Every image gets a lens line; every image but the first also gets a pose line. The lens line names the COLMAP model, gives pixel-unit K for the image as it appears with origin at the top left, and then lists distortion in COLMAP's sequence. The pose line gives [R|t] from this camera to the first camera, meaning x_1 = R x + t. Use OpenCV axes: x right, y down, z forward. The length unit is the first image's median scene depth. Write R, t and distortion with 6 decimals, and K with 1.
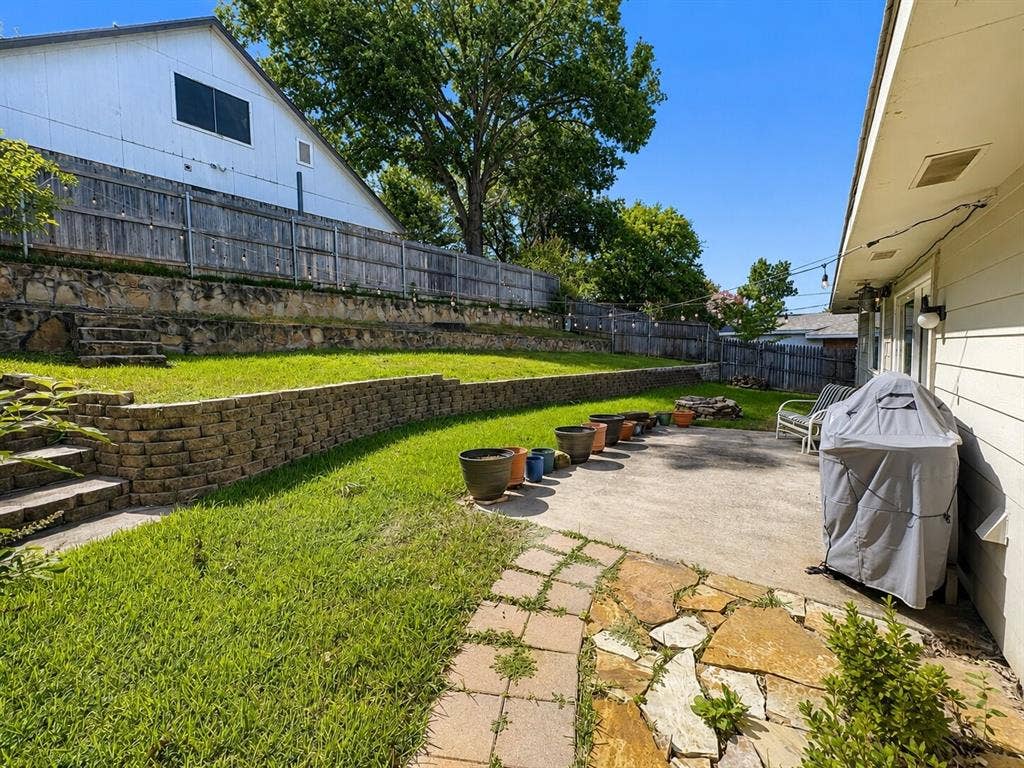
lens RADIAL K [[427.9, 0, 512.0], [0, 427.9, 384.0], [0, 0, 1]] dist [0.001645, 0.000330]
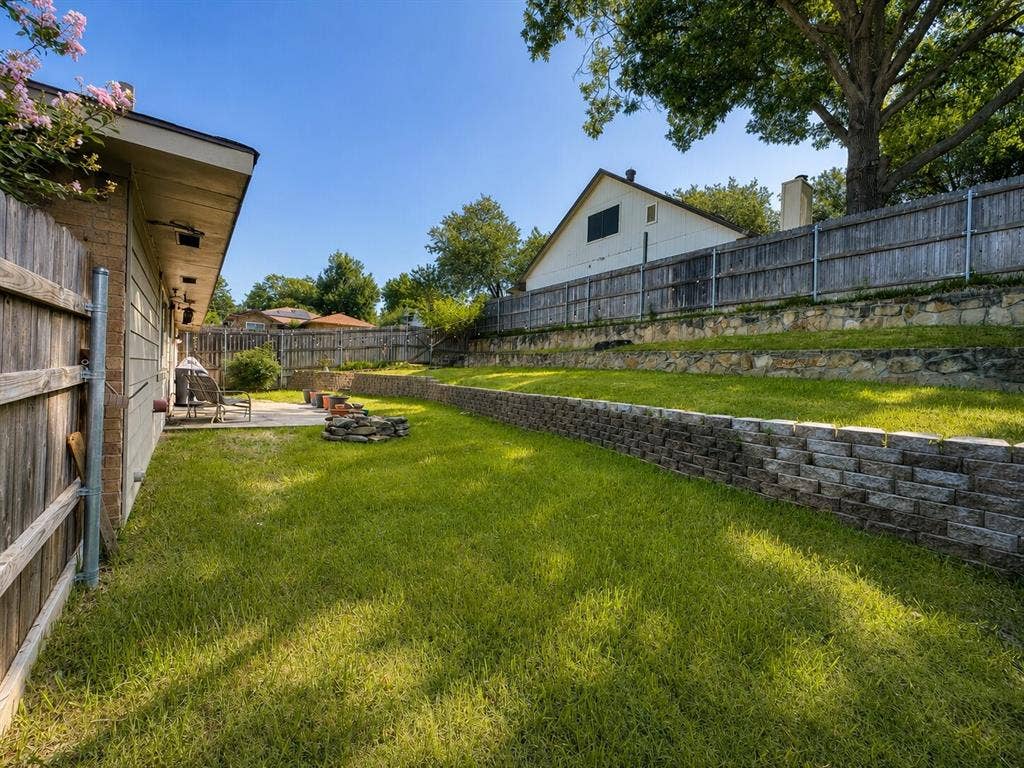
lens RADIAL K [[427.9, 0, 512.0], [0, 427.9, 384.0], [0, 0, 1]] dist [0.001645, 0.000330]
pose [[-0.296875, 0.007264, -0.954889, 0.958232], [-0.124496, 0.991142, 0.046246, -0.079782], [0.946766, 0.132609, -0.293341, 1.251496]]
